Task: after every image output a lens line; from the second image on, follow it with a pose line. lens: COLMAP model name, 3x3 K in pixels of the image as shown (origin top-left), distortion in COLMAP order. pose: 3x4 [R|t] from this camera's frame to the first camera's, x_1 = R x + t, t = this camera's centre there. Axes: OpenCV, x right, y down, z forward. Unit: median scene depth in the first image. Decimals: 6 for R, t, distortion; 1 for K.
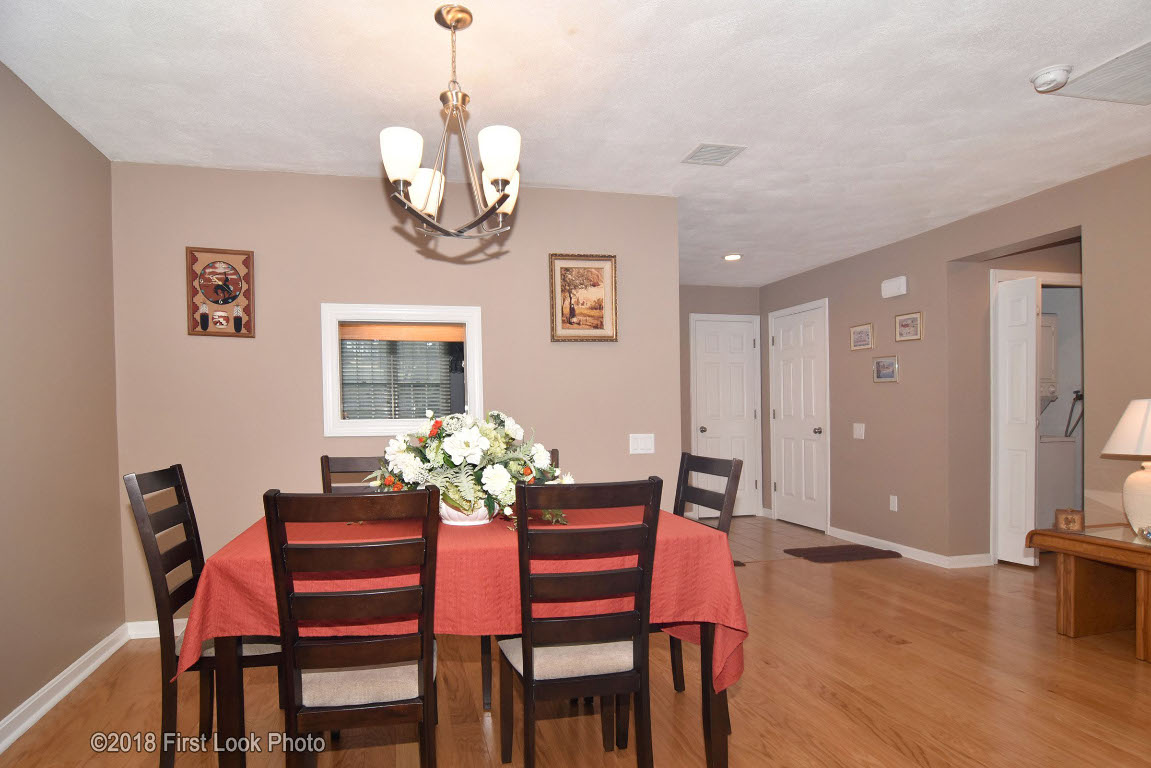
lens RADIAL K [[636.3, 0, 544.1], [0, 636.3, 416.4], [0, 0, 1]] dist [-0.006147, -0.002025]
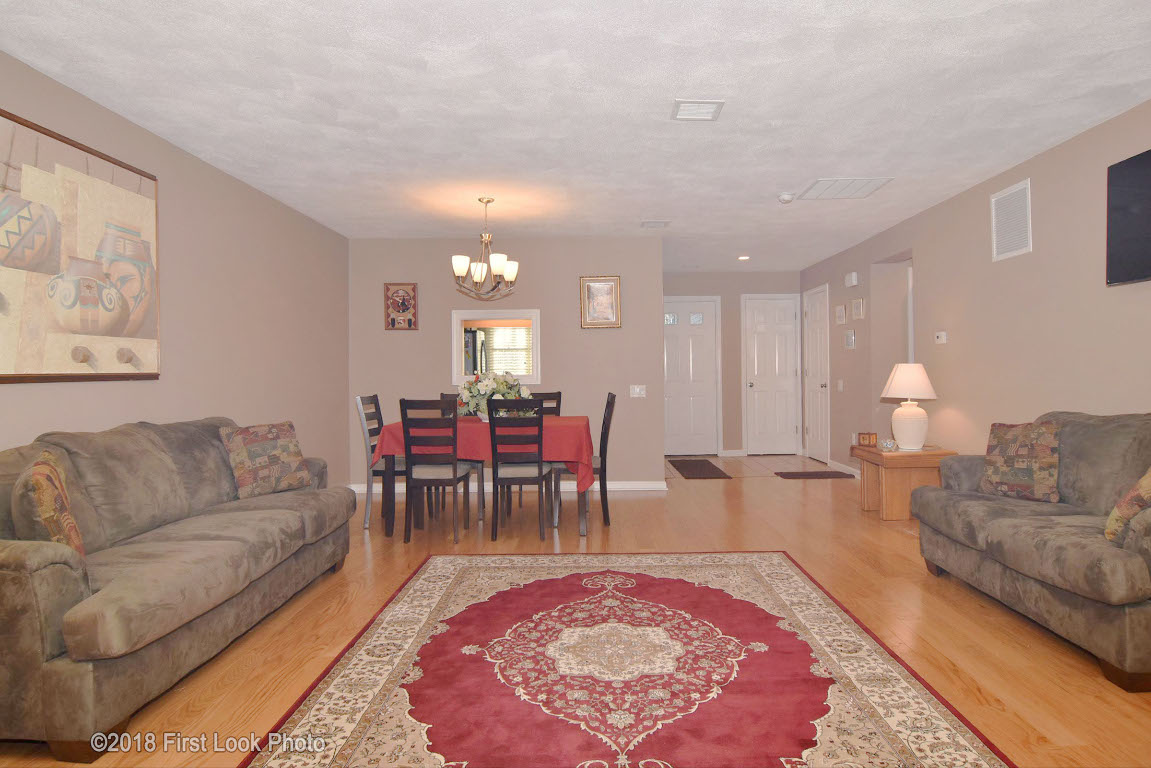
lens RADIAL K [[702.7, 0, 575.5], [0, 702.7, 372.3], [0, 0, 1]] dist [-0.007670, -0.001157]
pose [[0.964027, 0.001447, -0.265802, 0.509521], [-0.002005, 0.999996, -0.001828, -0.000442], [0.265799, 0.002295, 0.964026, -0.812339]]
